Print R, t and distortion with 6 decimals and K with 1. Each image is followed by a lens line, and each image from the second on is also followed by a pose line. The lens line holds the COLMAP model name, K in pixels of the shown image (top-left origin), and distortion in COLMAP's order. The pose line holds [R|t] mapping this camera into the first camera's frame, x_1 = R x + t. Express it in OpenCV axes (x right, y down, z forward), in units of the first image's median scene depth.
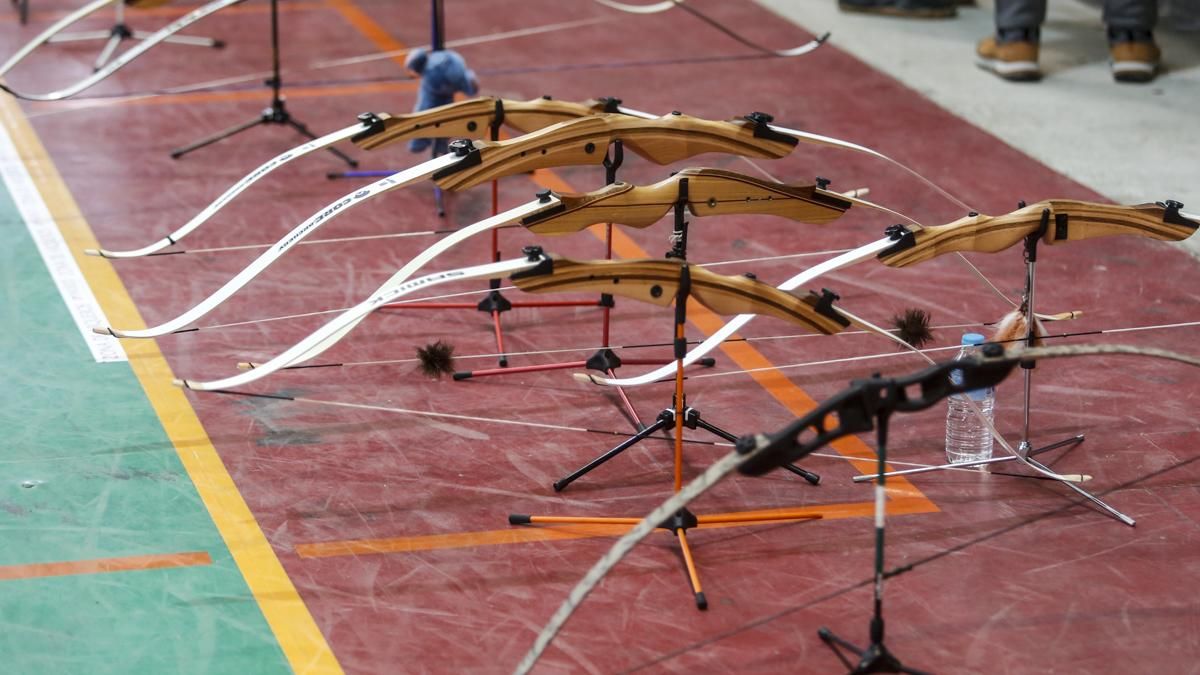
lens RADIAL K [[3437.8, 0, 600.0], [0, 3437.8, 337.7], [0, 0, 1]] dist [-0.025899, 0.000000]
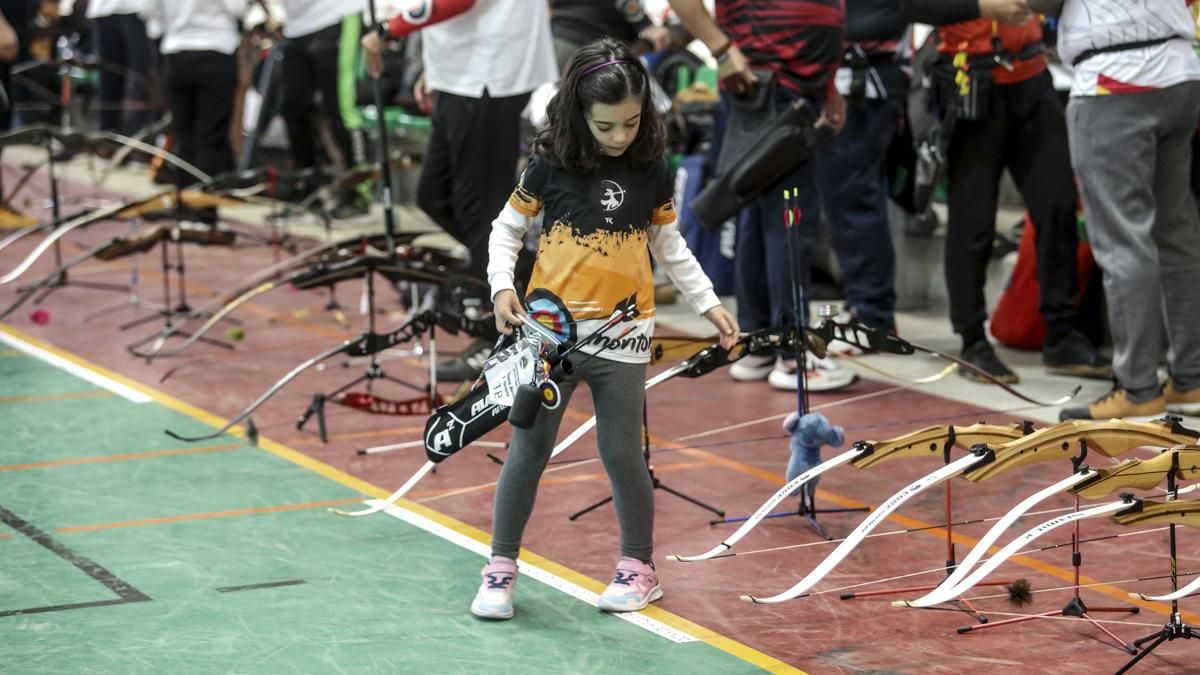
lens RADIAL K [[3625.0, 0, 600.0], [0, 3625.0, 337.3], [0, 0, 1]] dist [-0.112881, 0.000000]
pose [[0.988705, -0.057787, 0.138285, -0.374426], [0.078084, 0.986172, -0.146177, 0.094918], [-0.127926, 0.155324, 0.979546, -0.363989]]
